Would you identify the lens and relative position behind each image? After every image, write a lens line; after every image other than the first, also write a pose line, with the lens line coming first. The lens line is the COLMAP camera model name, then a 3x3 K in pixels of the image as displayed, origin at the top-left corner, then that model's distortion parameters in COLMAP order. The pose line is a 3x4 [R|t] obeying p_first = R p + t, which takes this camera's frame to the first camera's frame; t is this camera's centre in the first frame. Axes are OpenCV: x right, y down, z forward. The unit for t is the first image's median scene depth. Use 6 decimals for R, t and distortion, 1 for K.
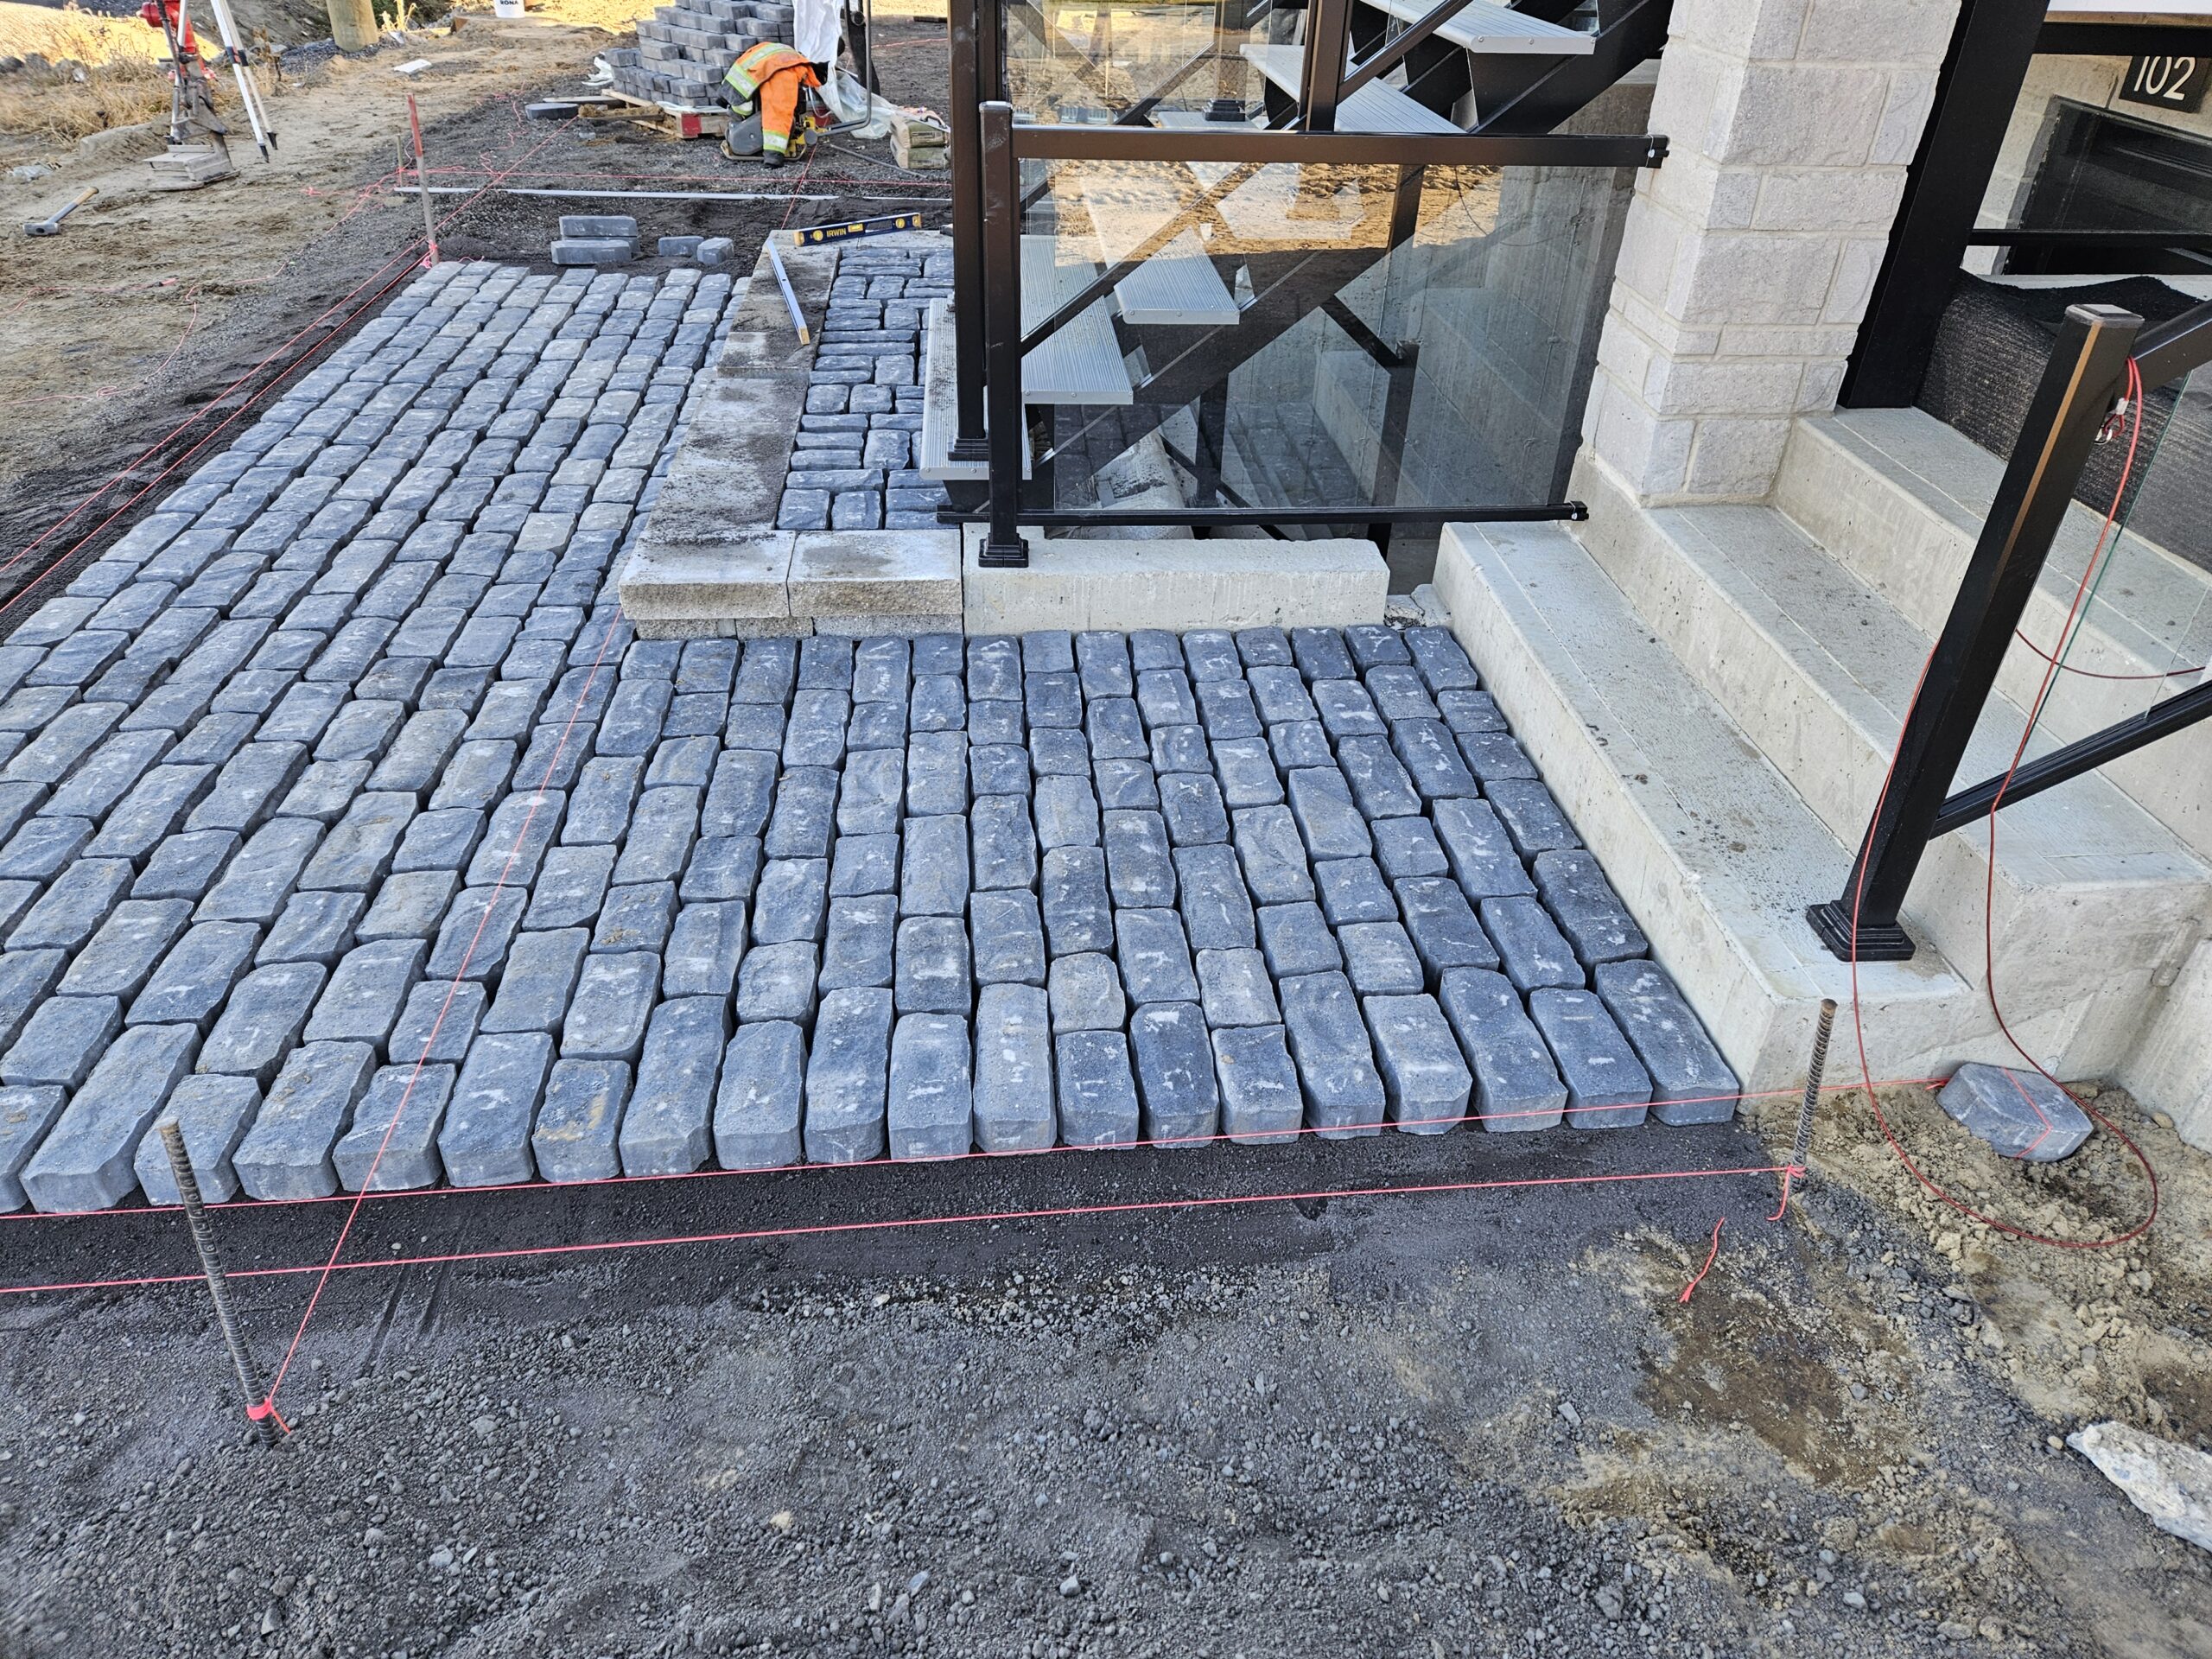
lens RADIAL K [[1480.9, 0, 1106.0], [0, 1480.9, 829.5], [0, 0, 1]] dist [0.102638, -0.094746]
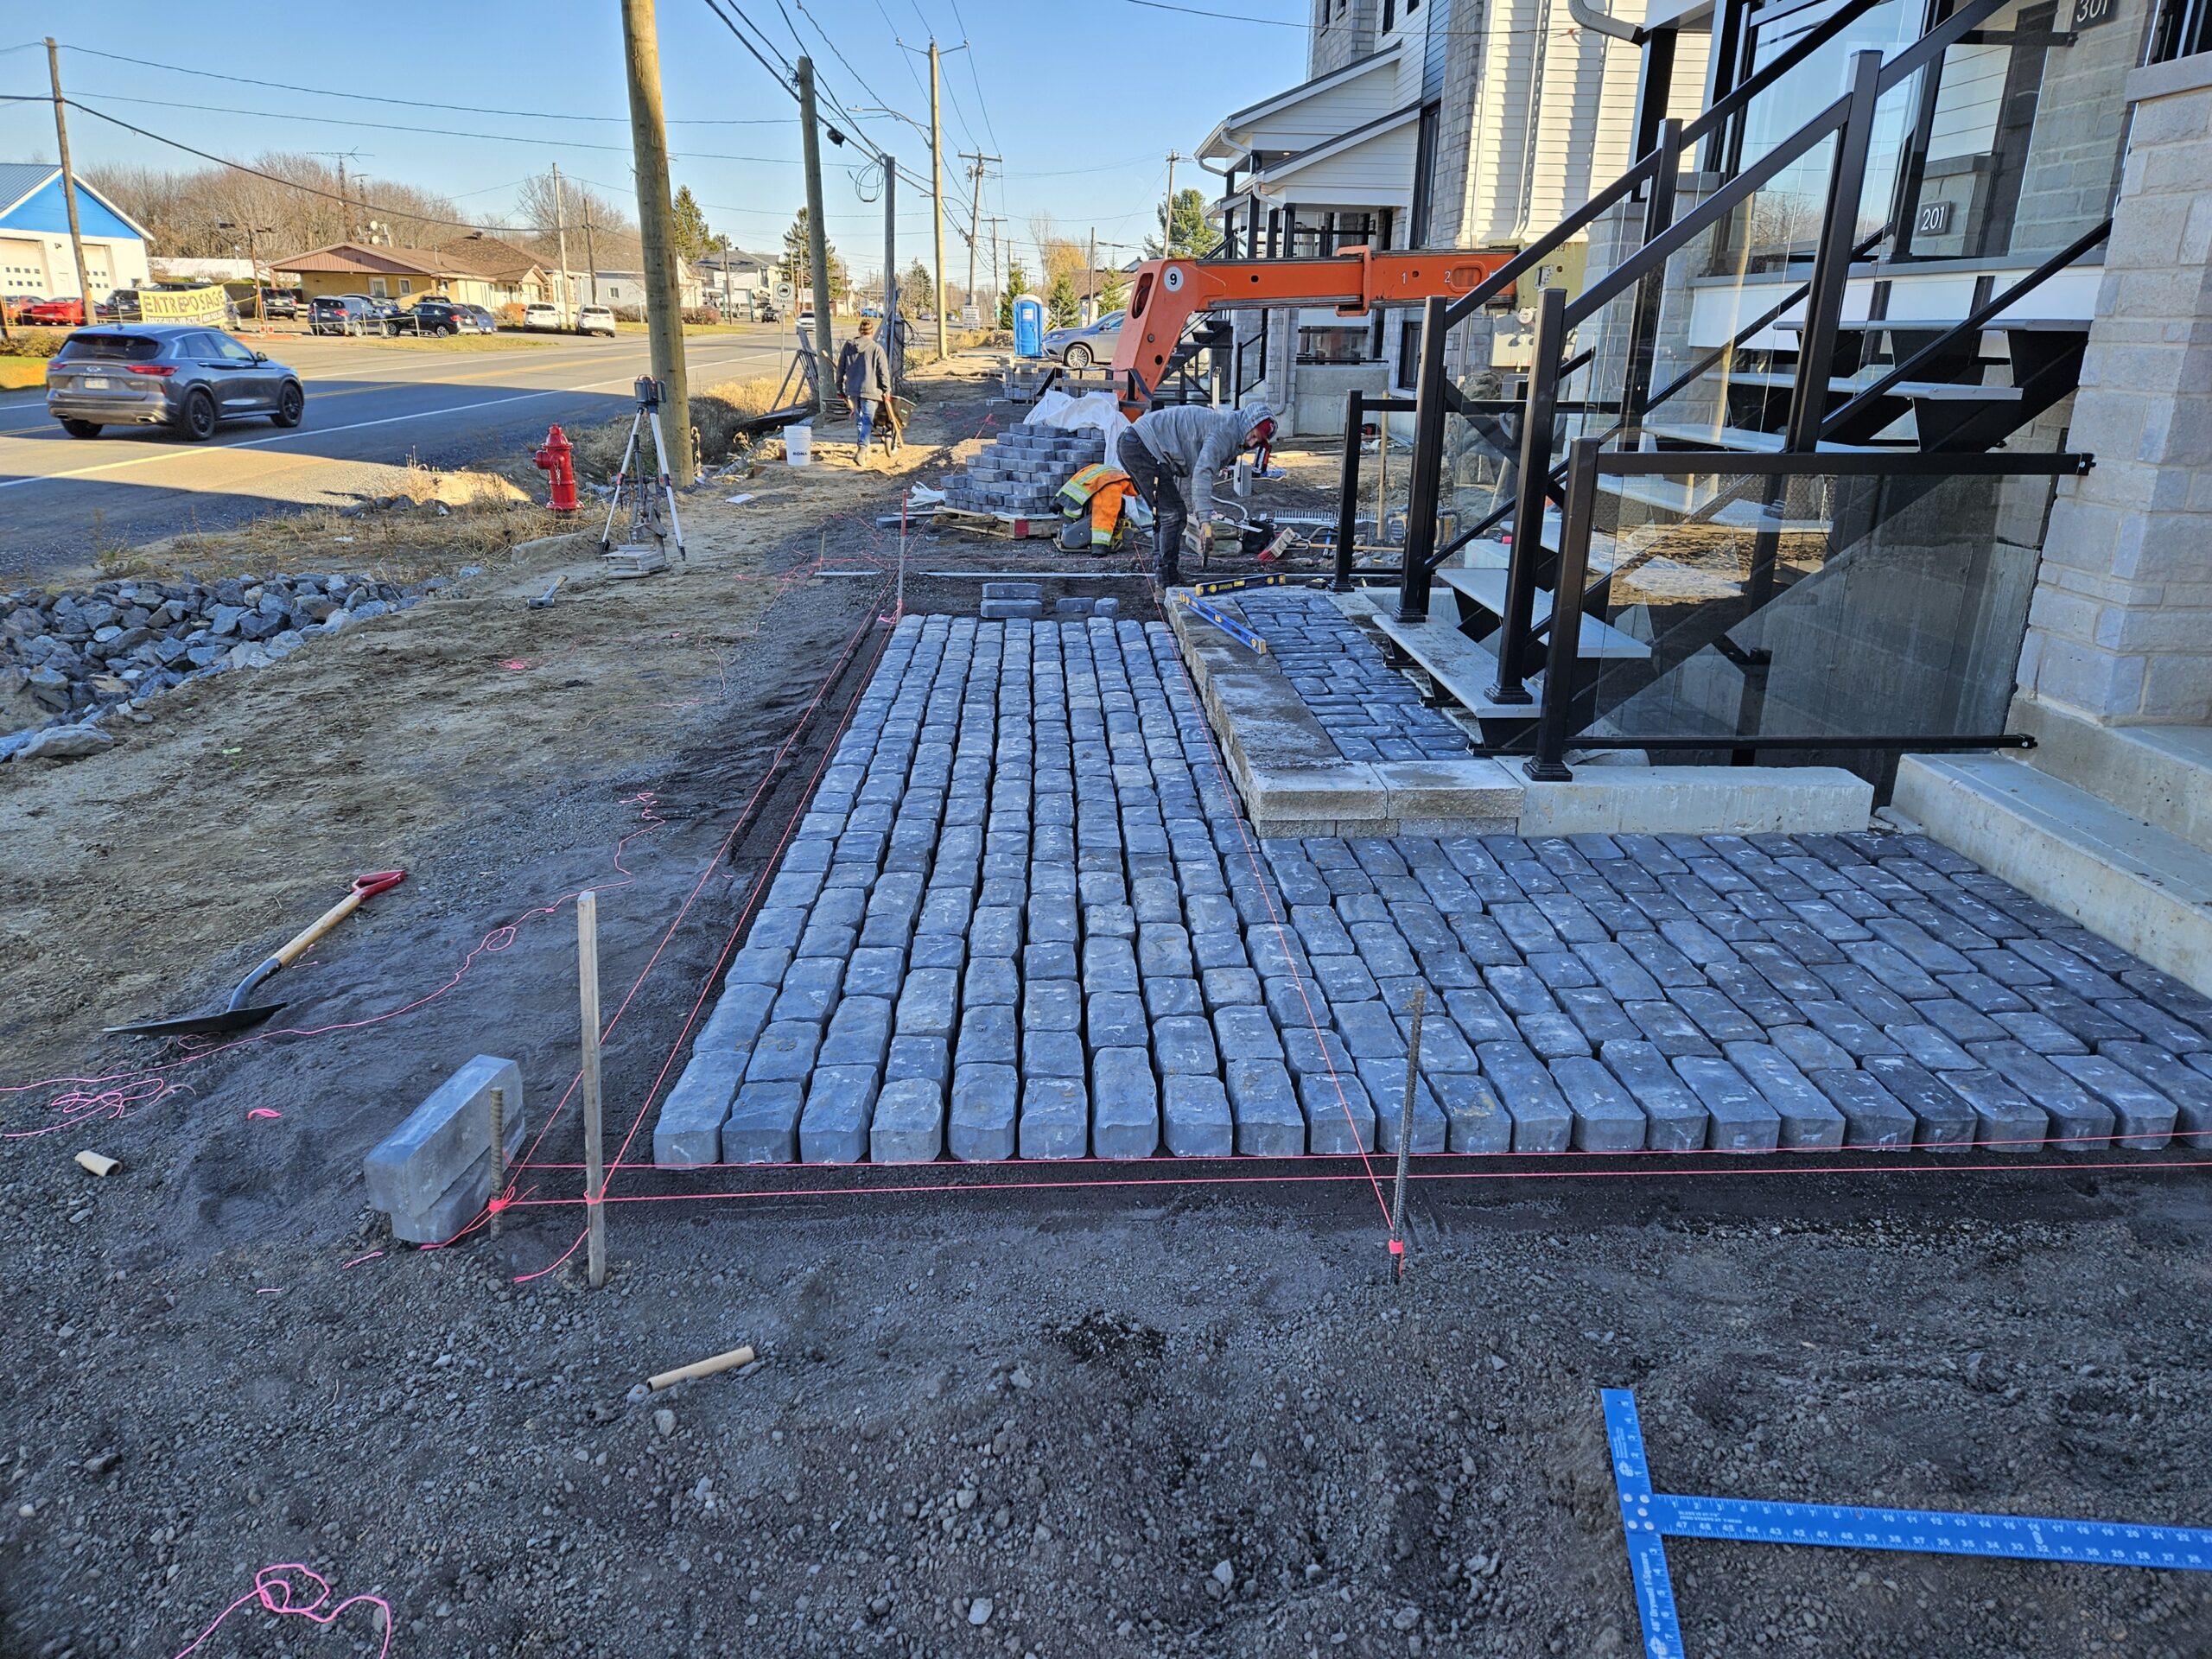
lens RADIAL K [[1480.9, 0, 1106.0], [0, 1480.9, 829.5], [0, 0, 1]] dist [0.102638, -0.094746]
pose [[0.998792, -0.003073, -0.049042, -0.381456], [-0.009747, 0.965817, -0.259043, 0.188414], [0.048161, 0.259208, 0.964620, -0.205140]]
